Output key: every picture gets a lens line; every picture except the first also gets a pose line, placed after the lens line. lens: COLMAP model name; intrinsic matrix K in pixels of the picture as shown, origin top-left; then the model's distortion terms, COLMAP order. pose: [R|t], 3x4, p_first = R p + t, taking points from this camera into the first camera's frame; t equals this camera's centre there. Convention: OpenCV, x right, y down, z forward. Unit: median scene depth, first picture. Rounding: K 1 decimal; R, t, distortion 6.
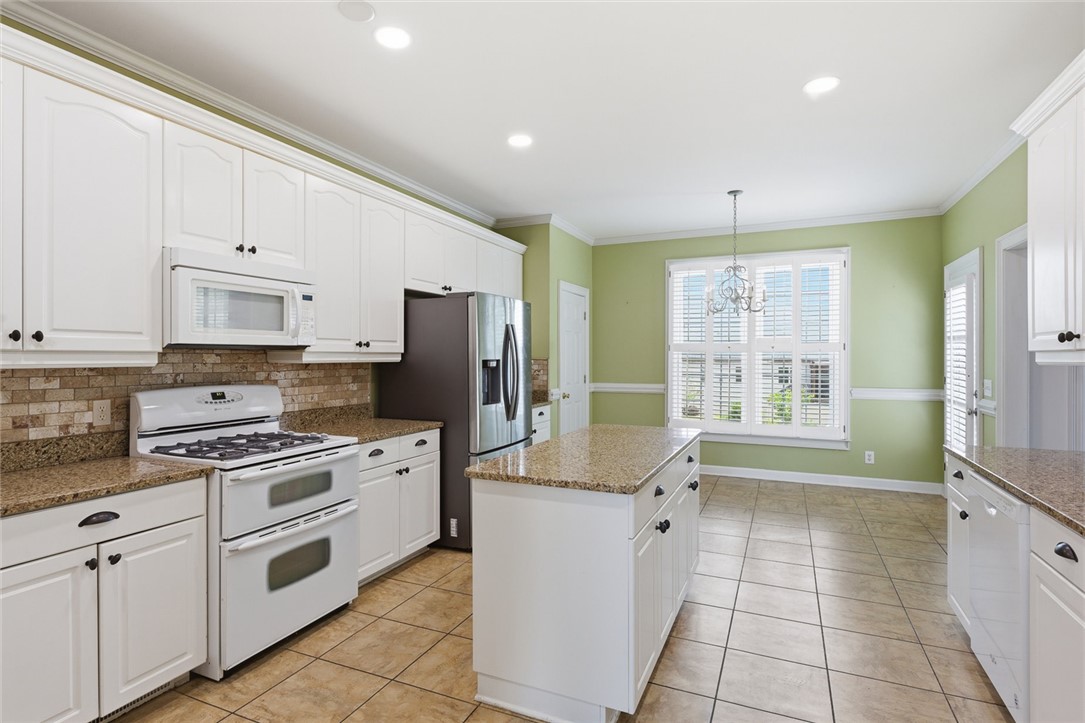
lens RADIAL K [[525.2, 0, 529.8], [0, 525.2, 358.0], [0, 0, 1]] dist [-0.001365, -0.000164]
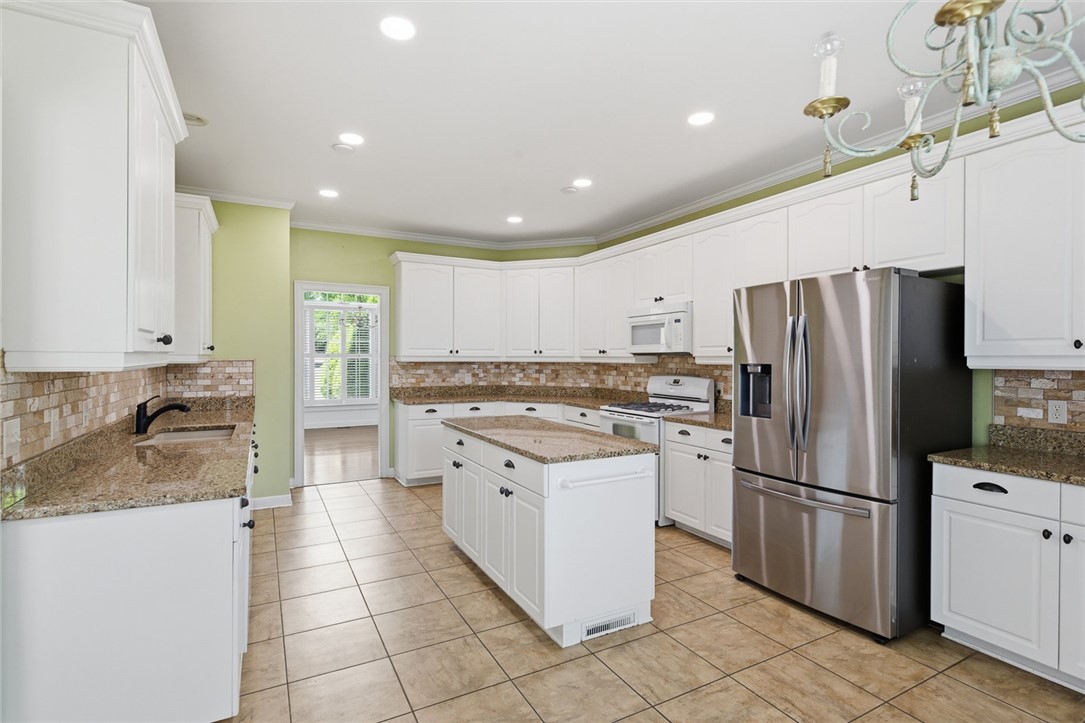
lens RADIAL K [[511.7, 0, 539.1], [0, 511.7, 357.0], [0, 0, 1]] dist [-0.000150, -0.000924]
pose [[-0.569412, -0.004899, -0.822038, 0.902888], [-0.010144, 0.999948, 0.001067, -0.006112], [0.821990, 0.008946, -0.569432, 1.333931]]
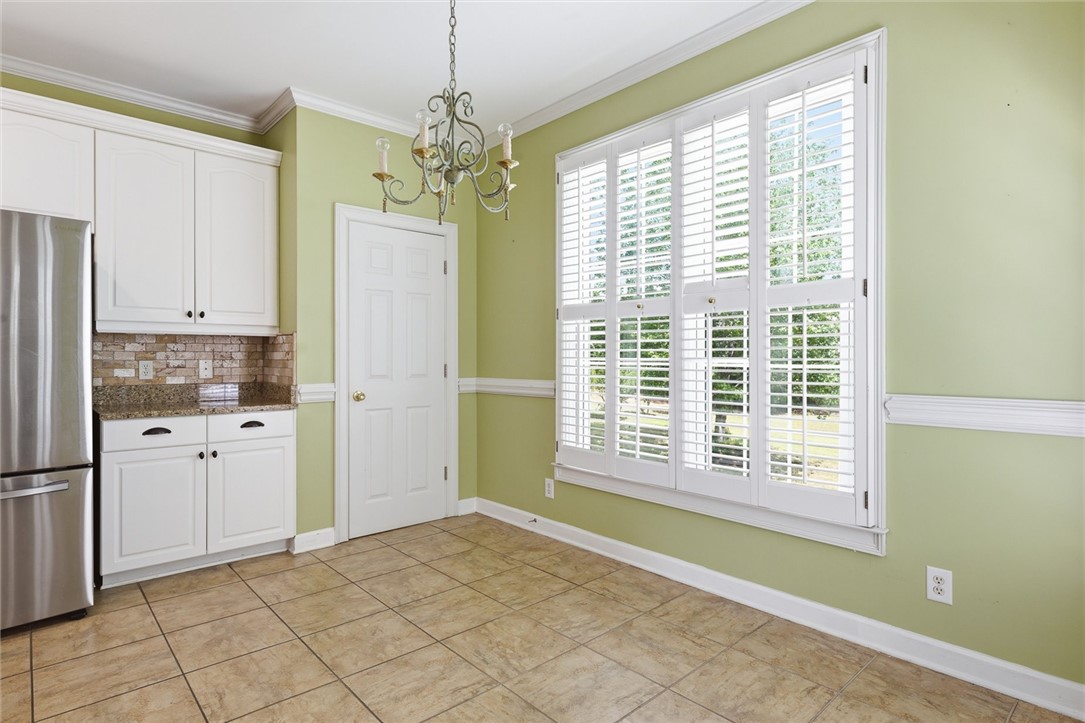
lens RADIAL K [[551.2, 0, 536.1], [0, 551.2, 356.4], [0, 0, 1]] dist [-0.000337, 0.000223]
pose [[0.921911, -0.002121, -0.387396, 0.874343], [0.000612, 0.999992, -0.004018, 0.050651], [0.387402, 0.003467, 0.921904, 0.871788]]
